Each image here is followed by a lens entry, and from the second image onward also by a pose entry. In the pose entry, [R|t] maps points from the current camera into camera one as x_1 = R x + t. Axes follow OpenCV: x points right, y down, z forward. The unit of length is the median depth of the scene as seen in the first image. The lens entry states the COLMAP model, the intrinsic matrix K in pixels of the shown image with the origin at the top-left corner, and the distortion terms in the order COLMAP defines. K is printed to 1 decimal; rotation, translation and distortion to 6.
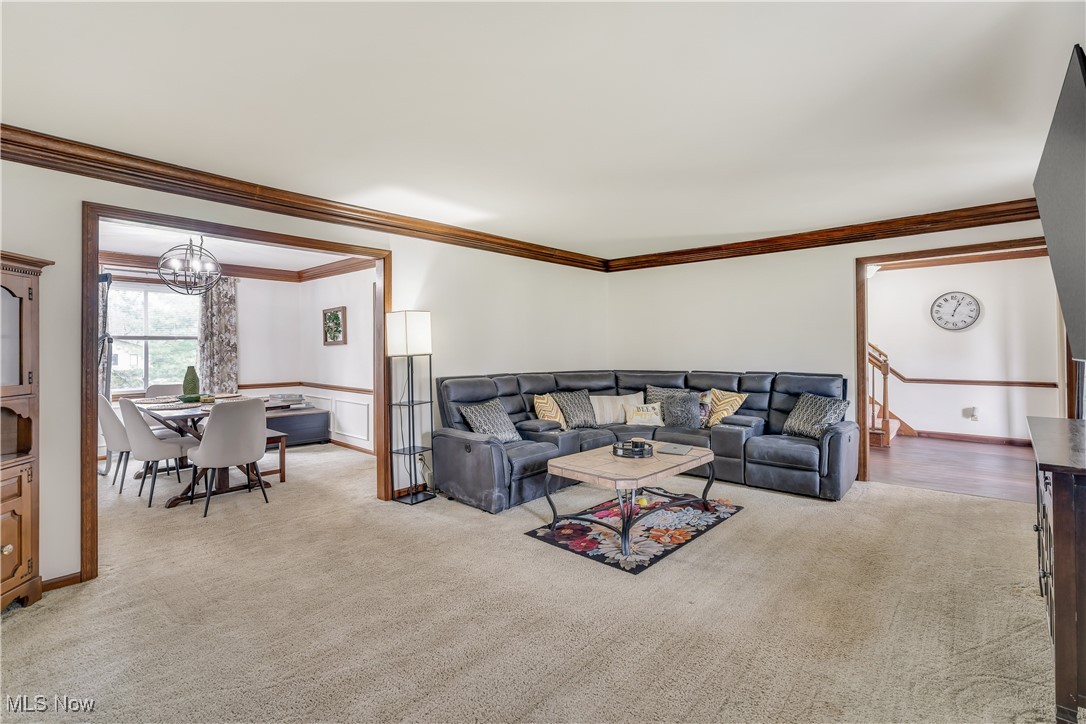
lens RADIAL K [[498.9, 0, 544.4], [0, 498.9, 350.9], [0, 0, 1]] dist [-0.003791, -0.000127]
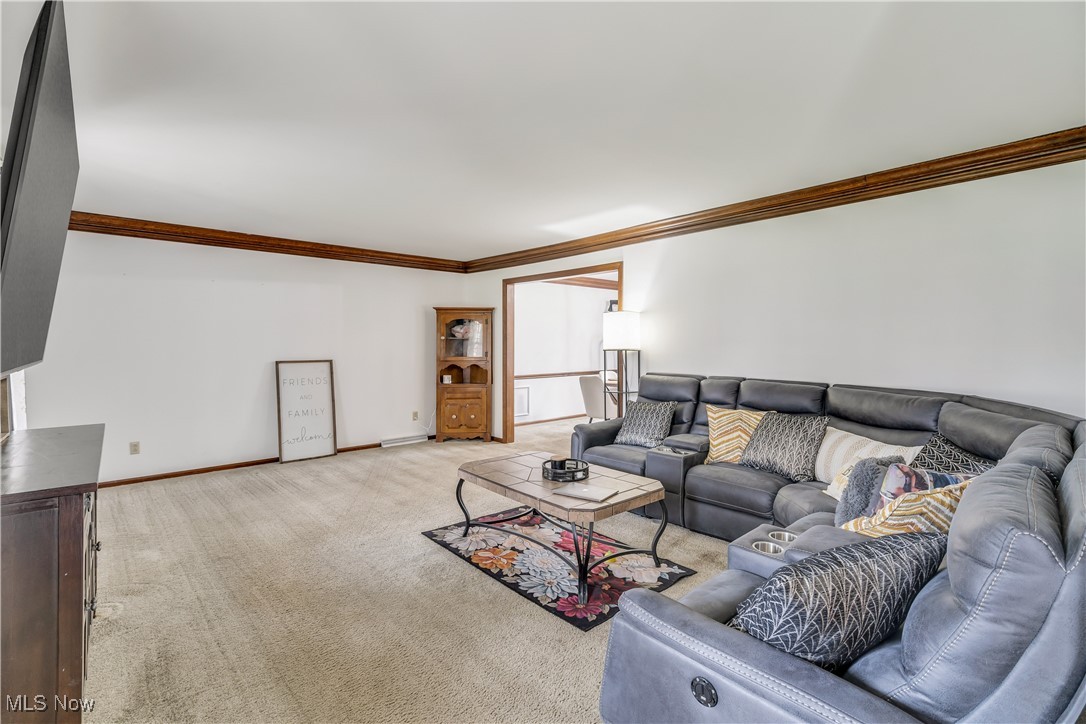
lens RADIAL K [[498.9, 0, 543.3], [0, 498.9, 355.6], [0, 0, 1]] dist [-0.003791, -0.000127]
pose [[-0.111303, 0.034344, -0.993193, 1.115989], [0.001242, 0.999407, 0.034419, -0.022892], [0.993786, 0.002597, -0.111279, 1.184080]]
